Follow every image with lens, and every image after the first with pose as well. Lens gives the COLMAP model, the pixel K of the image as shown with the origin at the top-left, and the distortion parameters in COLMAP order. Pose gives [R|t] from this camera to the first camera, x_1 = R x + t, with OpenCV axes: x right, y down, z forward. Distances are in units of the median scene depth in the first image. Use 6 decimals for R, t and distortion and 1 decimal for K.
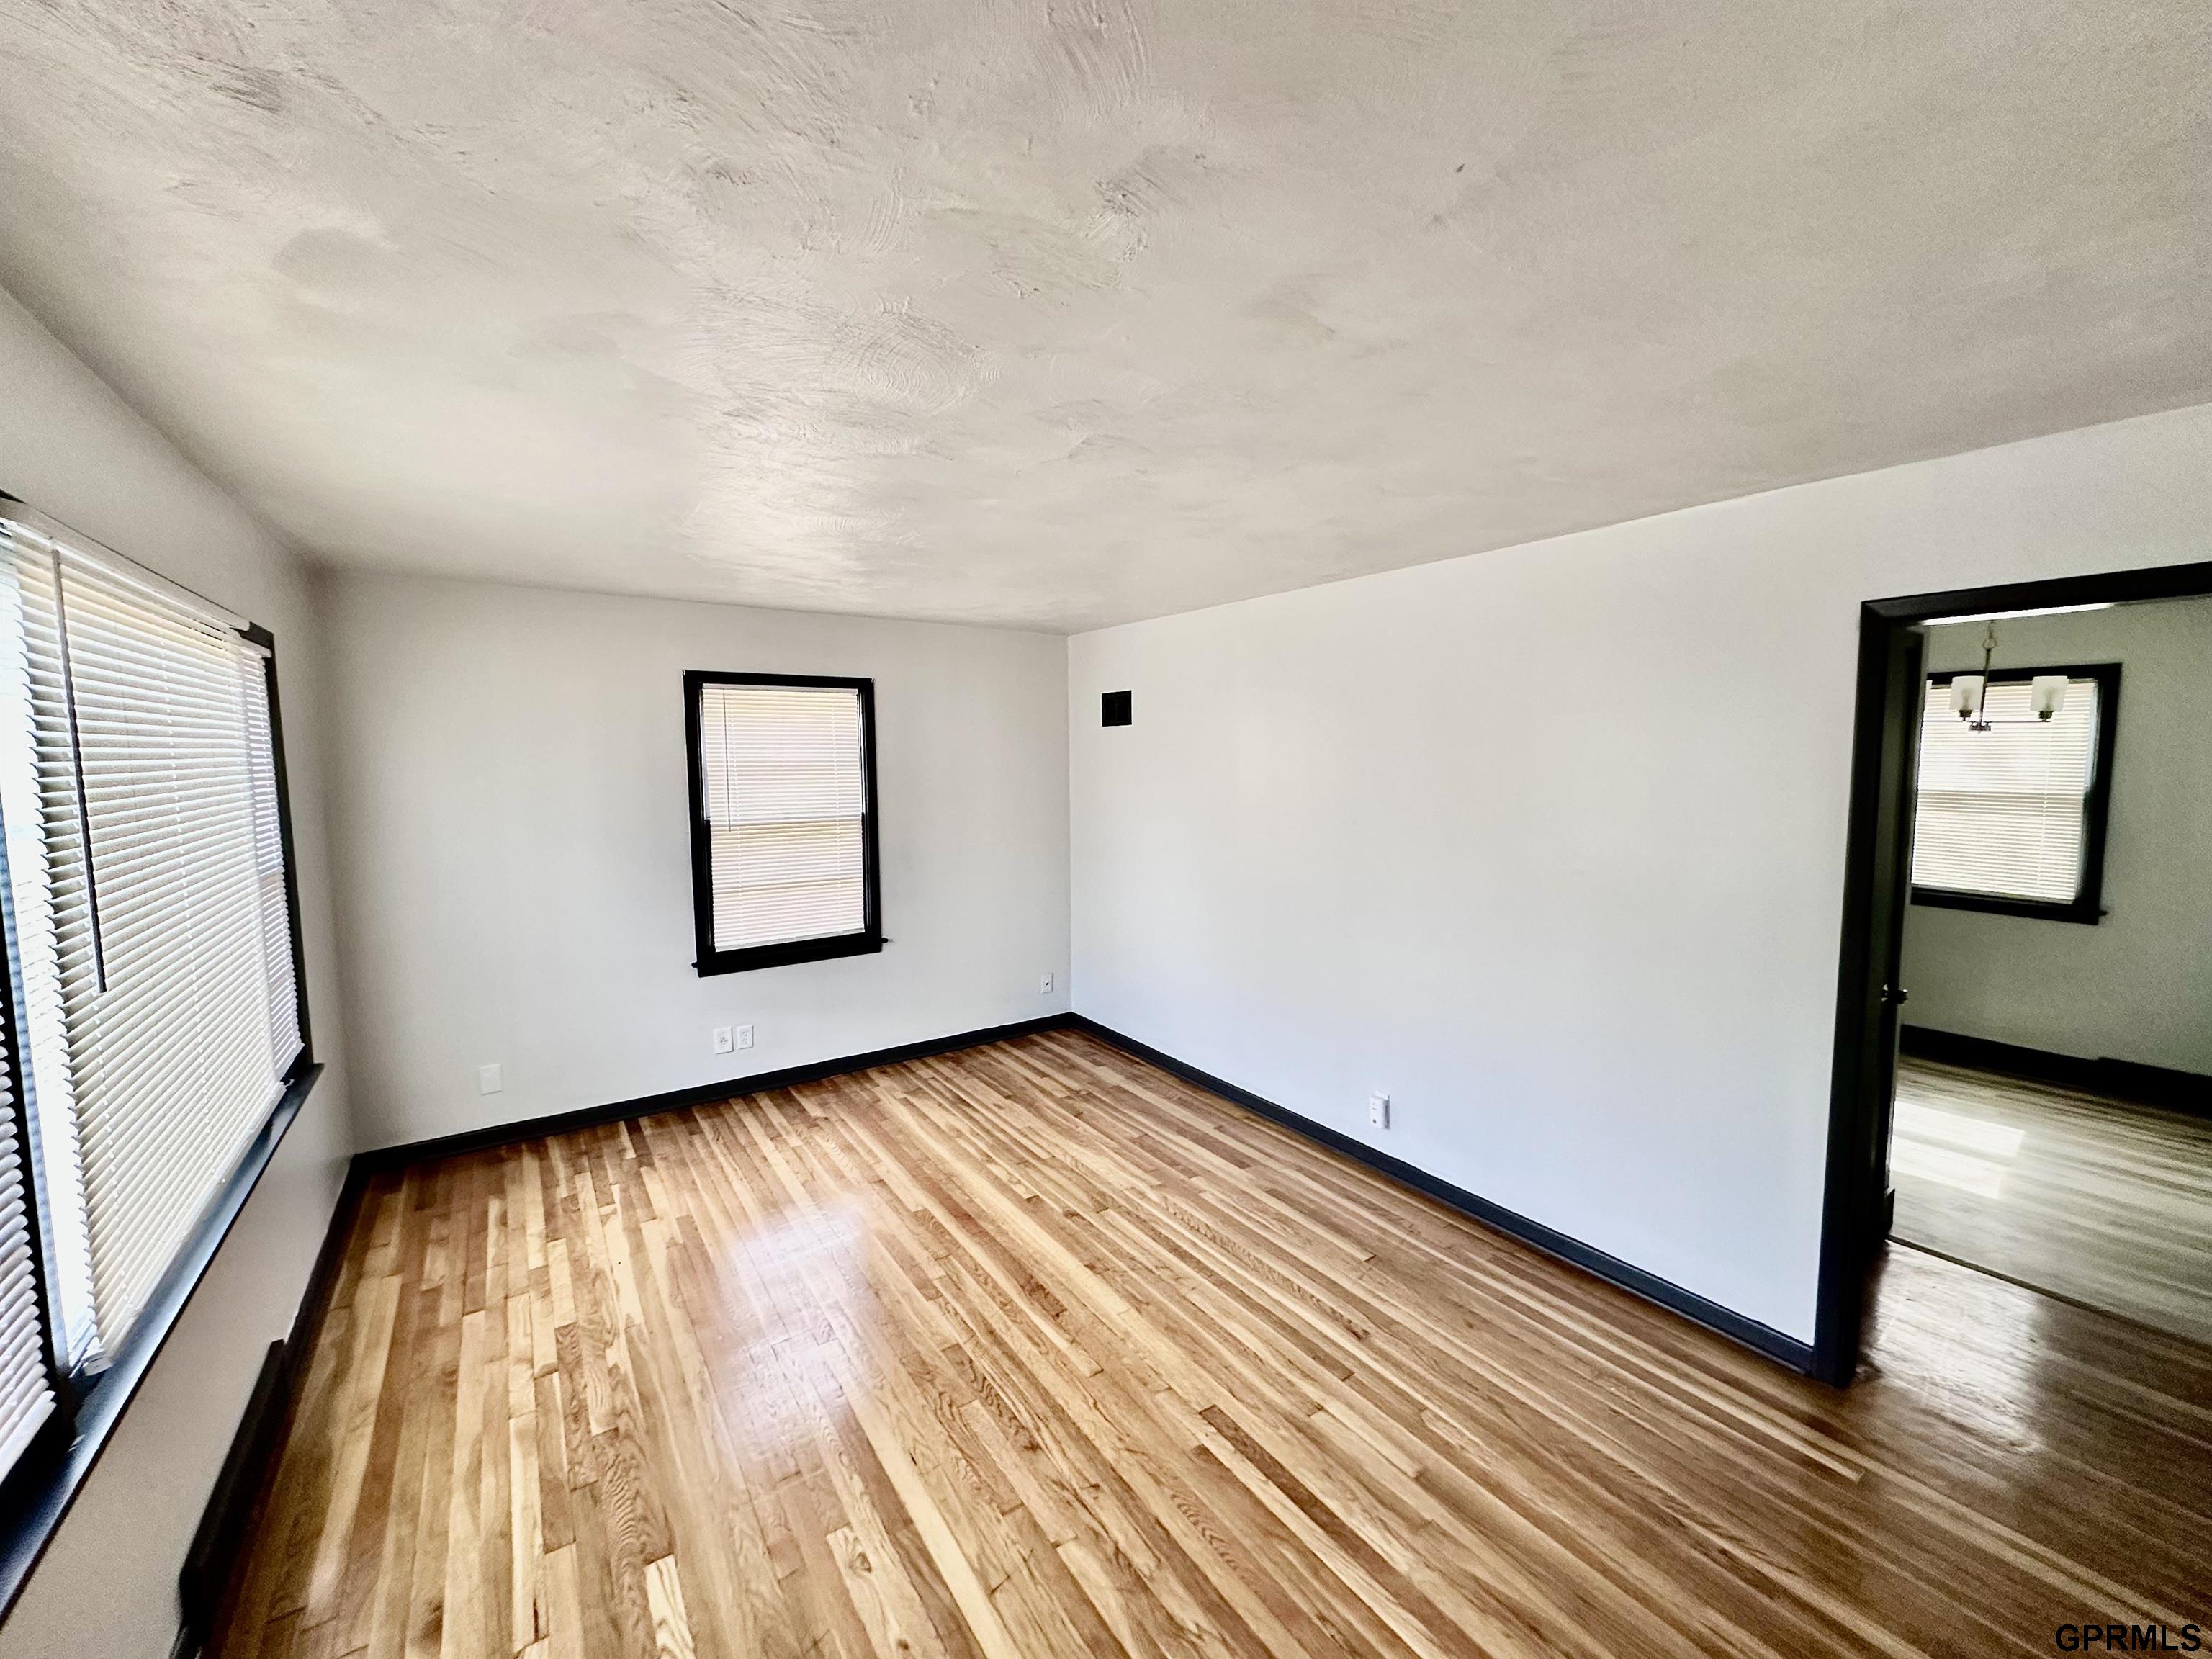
lens RADIAL K [[879.9, 0, 1106.0], [0, 879.9, 829.5], [0, 0, 1]] dist [-0.002682, 0.000910]
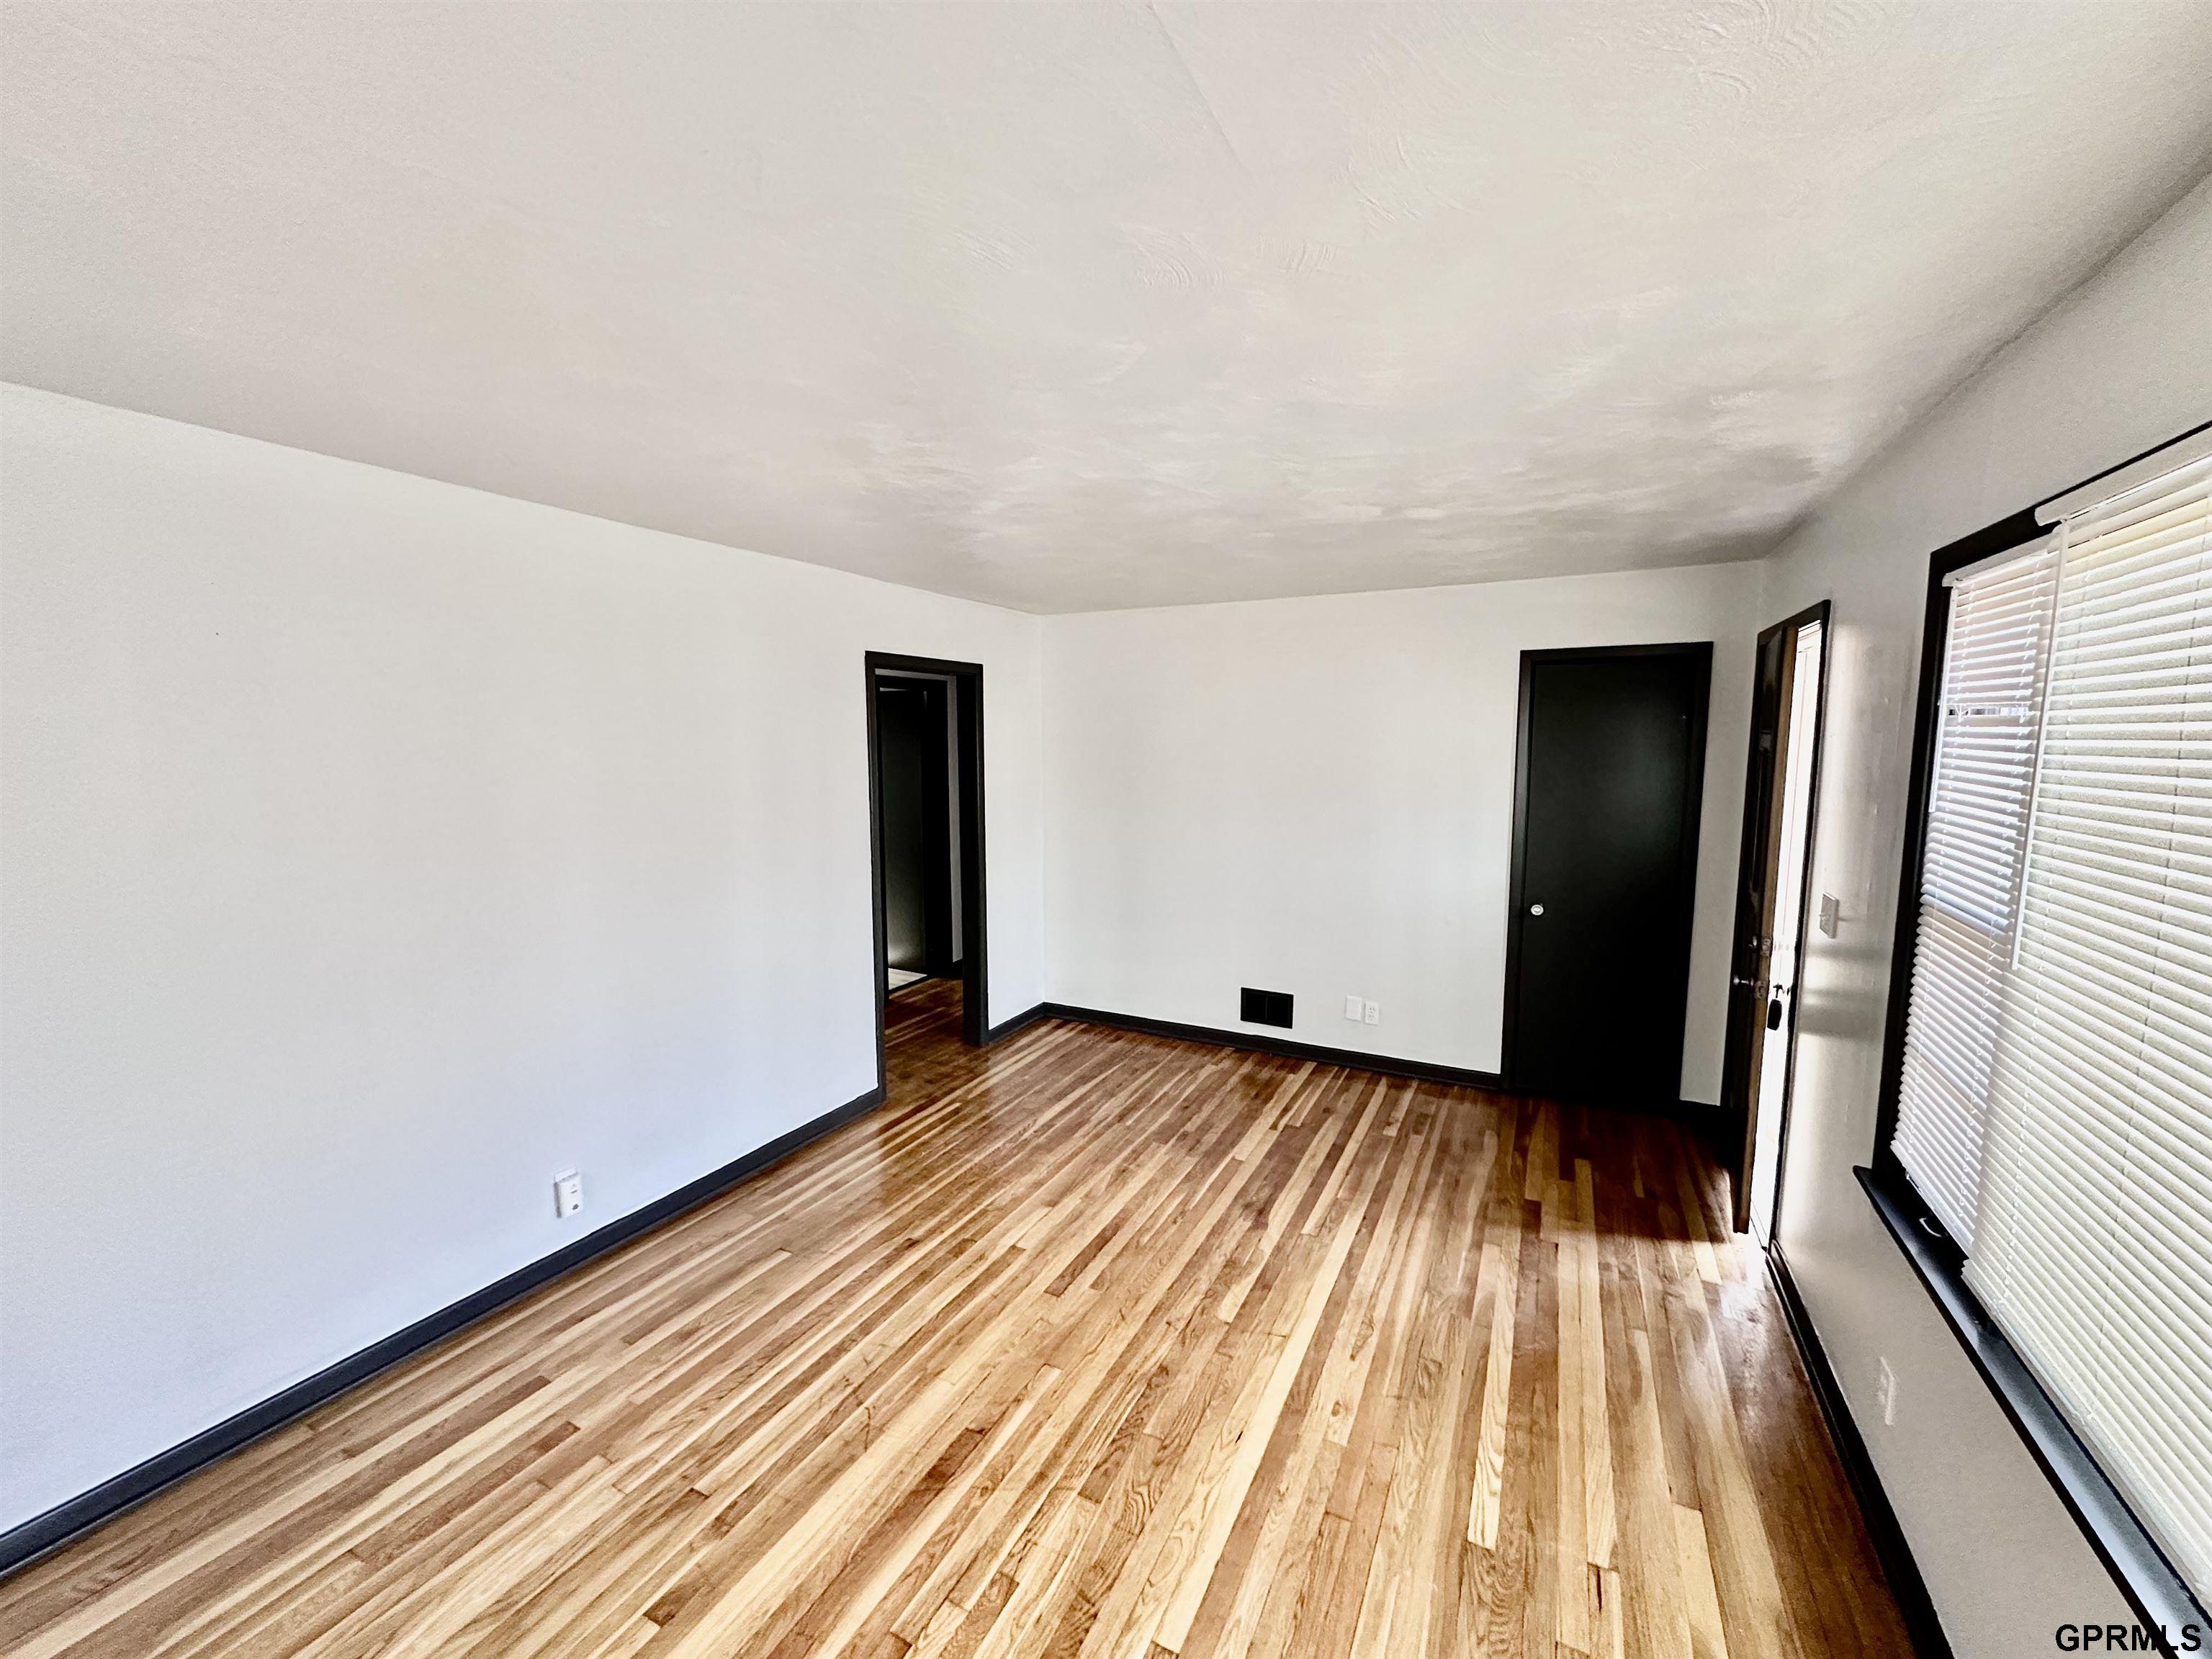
lens RADIAL K [[879.9, 0, 1106.0], [0, 879.9, 829.5], [0, 0, 1]] dist [-0.002682, 0.000910]
pose [[-0.472264, -0.088070, 0.877046, -0.769418], [0.080085, 0.986594, 0.142194, -0.100920], [-0.877811, 0.137392, -0.458880, 1.190530]]
